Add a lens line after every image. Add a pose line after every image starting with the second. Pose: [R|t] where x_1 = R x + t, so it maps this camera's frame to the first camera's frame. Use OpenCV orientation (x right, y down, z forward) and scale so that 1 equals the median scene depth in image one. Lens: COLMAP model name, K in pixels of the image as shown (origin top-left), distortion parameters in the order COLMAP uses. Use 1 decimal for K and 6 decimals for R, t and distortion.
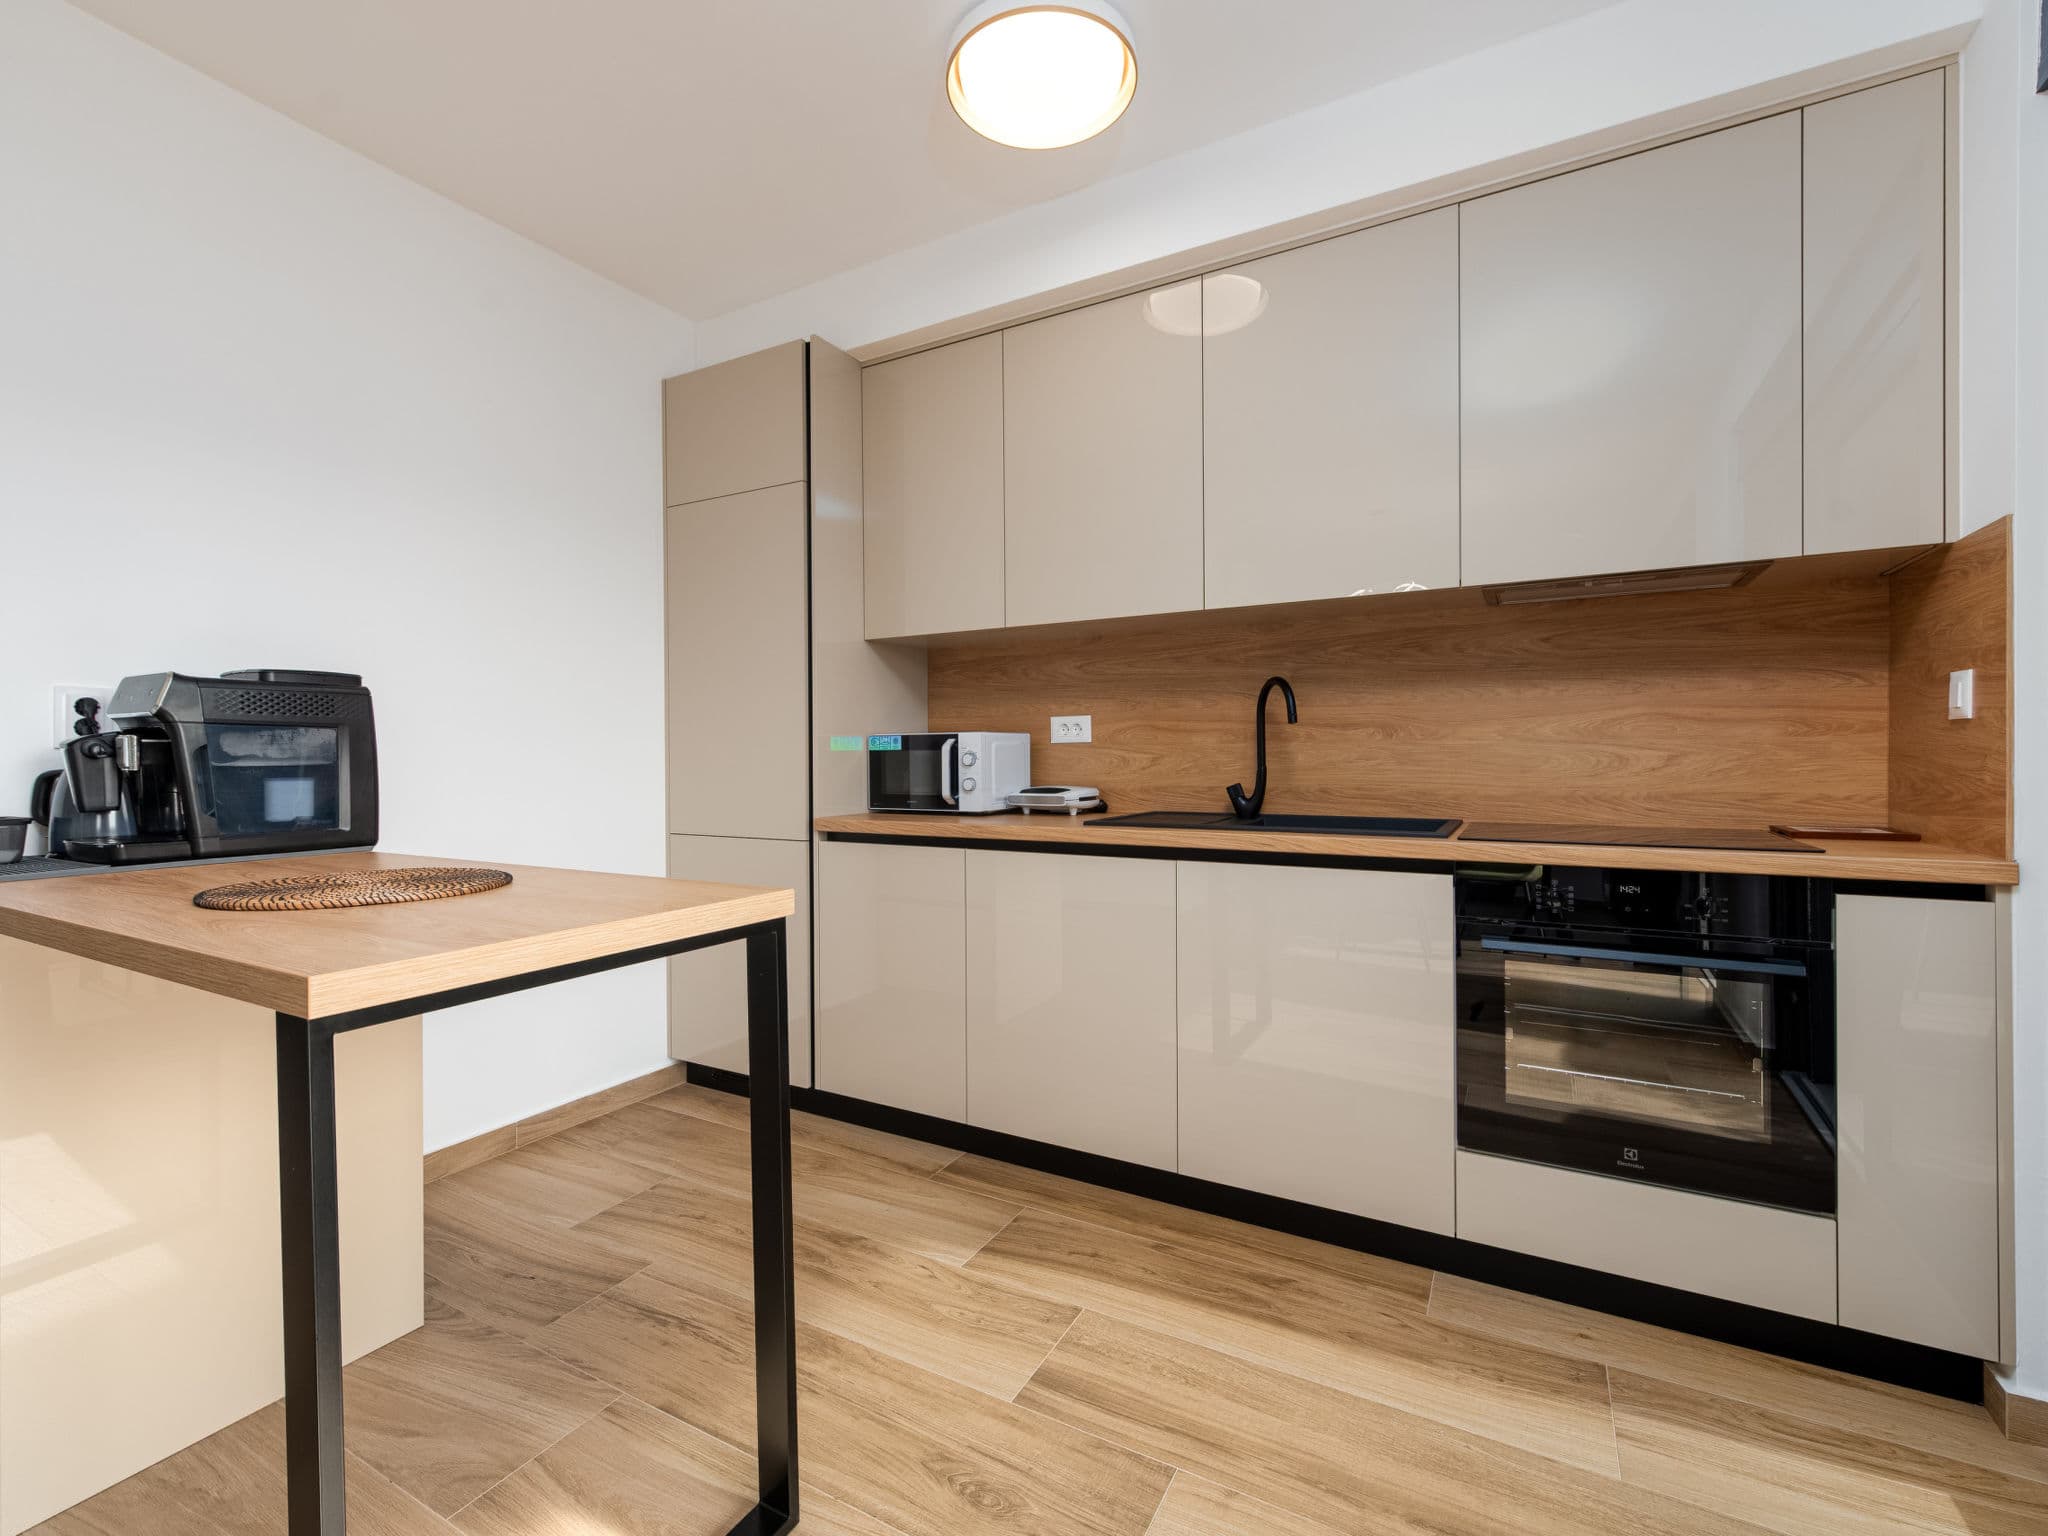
lens RADIAL K [[902.9, 0, 1022.3], [0, 902.9, 760.9], [0, 0, 1]] dist [0.009104, -0.002058]
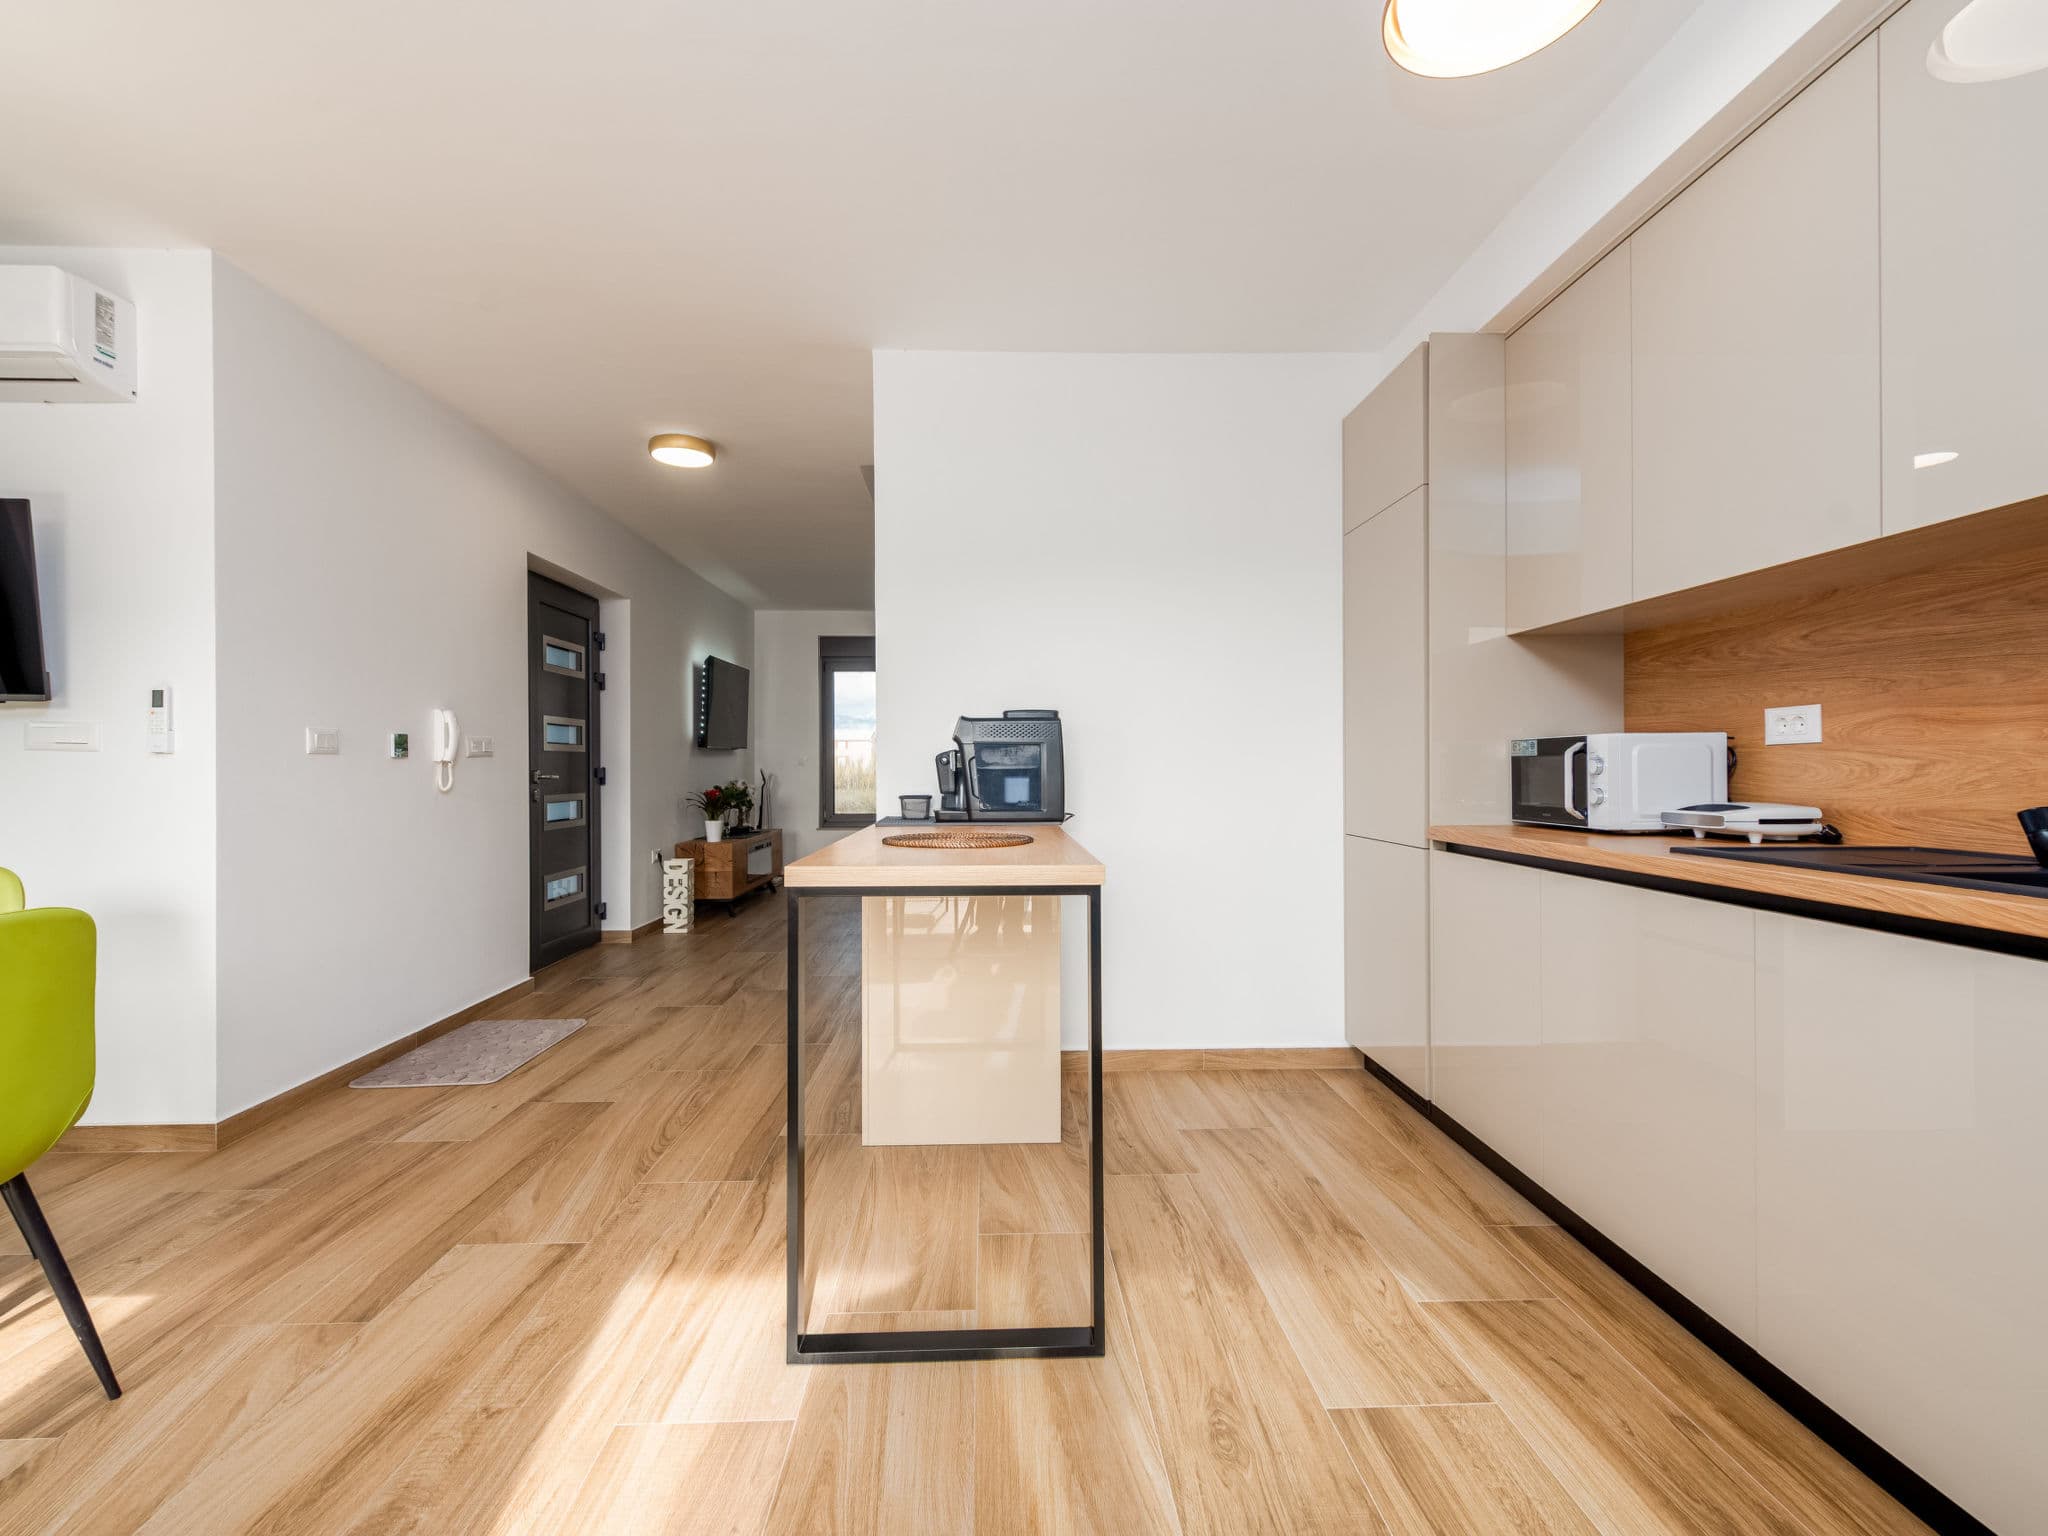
lens RADIAL K [[902.9, 0, 1016.3], [0, 902.9, 770.2], [0, 0, 1]] dist [0.009104, -0.002058]
pose [[0.517673, 0.005237, -0.855563, 0.417099], [-0.003979, 0.999985, 0.003714, 0.000814], [0.855569, 0.001481, 0.517686, 0.119154]]
